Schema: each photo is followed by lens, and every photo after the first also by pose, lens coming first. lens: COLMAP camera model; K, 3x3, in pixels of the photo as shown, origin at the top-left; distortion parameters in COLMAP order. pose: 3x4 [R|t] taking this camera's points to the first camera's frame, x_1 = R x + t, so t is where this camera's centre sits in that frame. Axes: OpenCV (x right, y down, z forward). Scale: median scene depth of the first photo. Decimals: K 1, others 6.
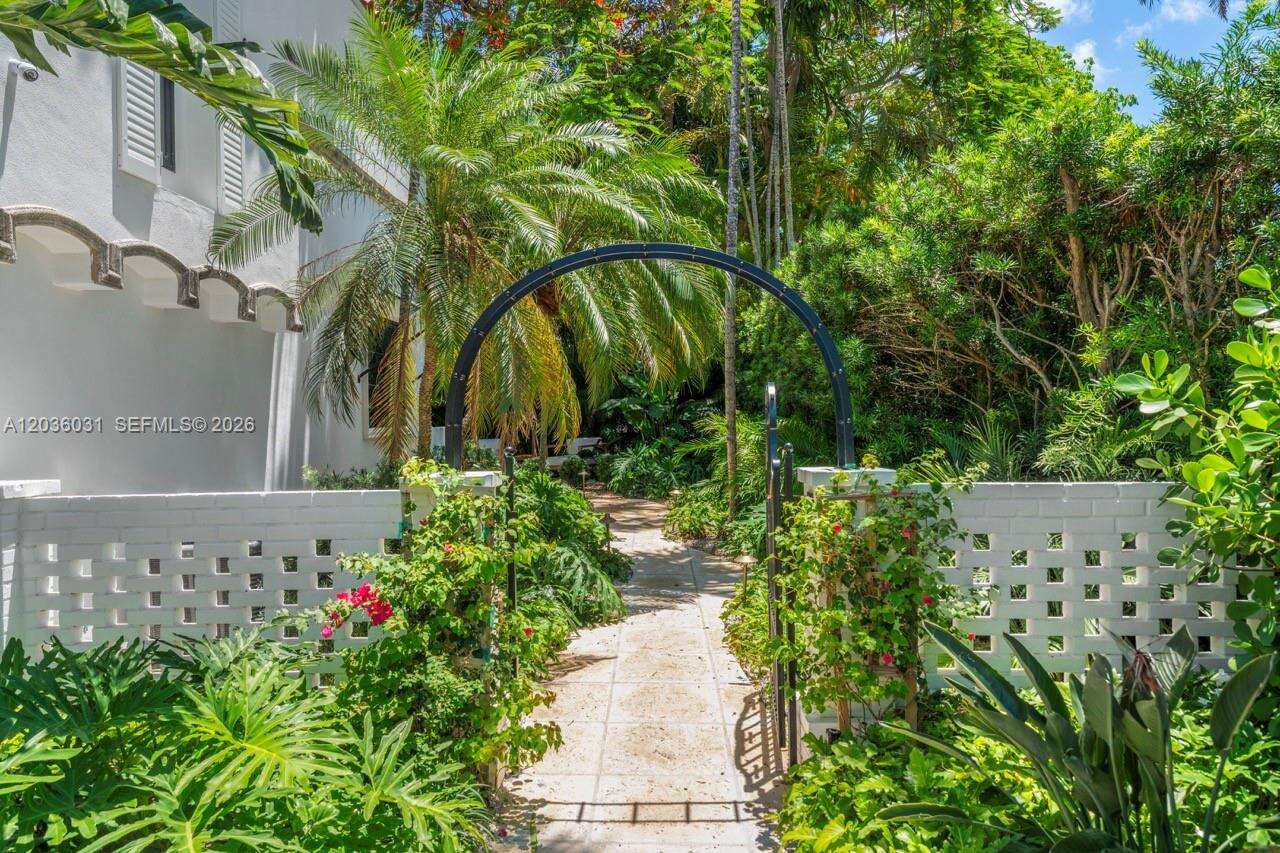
lens RADIAL K [[858.0, 0, 637.8], [0, 858.0, 420.6], [0, 0, 1]] dist [-0.005932, -0.000252]
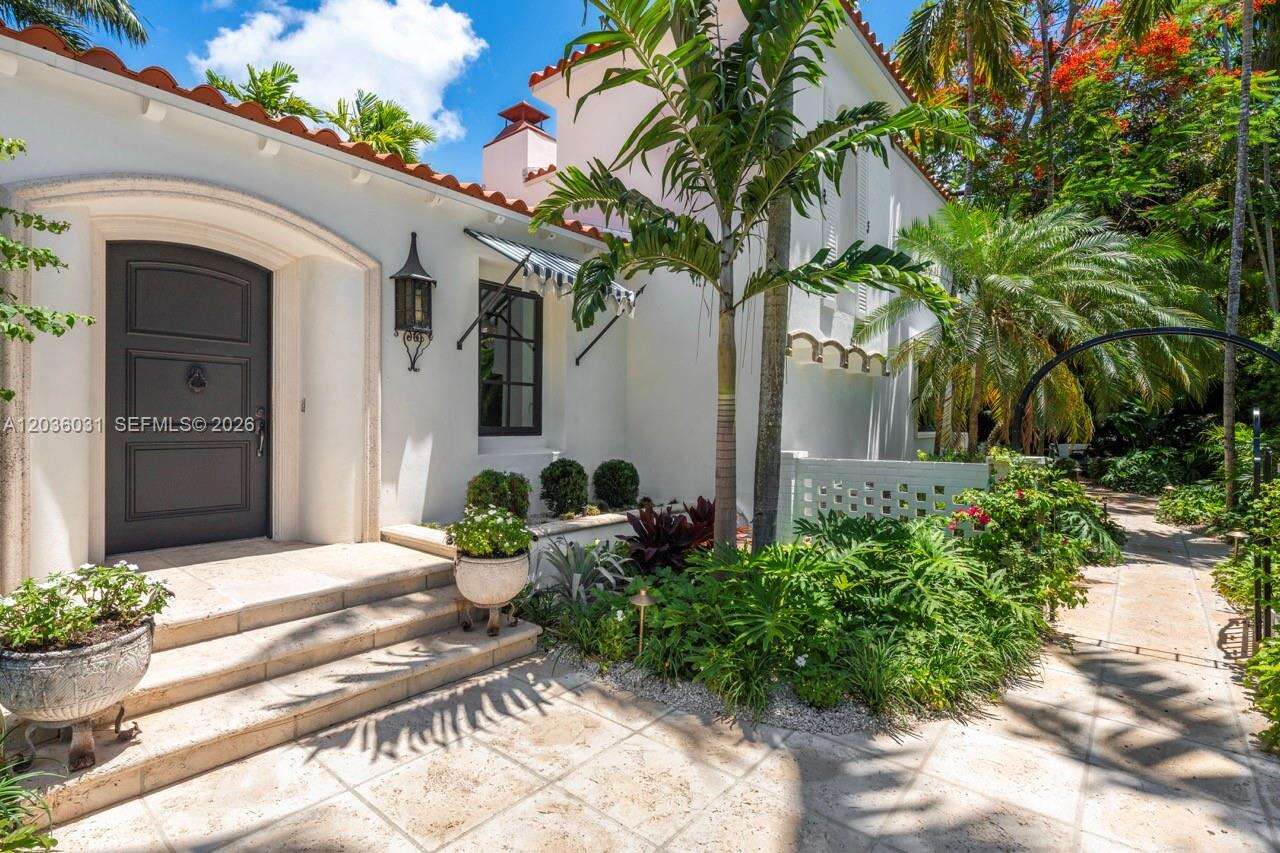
lens RADIAL K [[622.9, 0, 621.8], [0, 622.9, 425.6], [0, 0, 1]] dist [-0.000327, -0.000424]
pose [[0.779908, 0.017113, -0.625660, -0.032013], [-0.017900, 0.999827, 0.005033, 0.001818], [0.625638, 0.007274, 0.780080, -0.578520]]
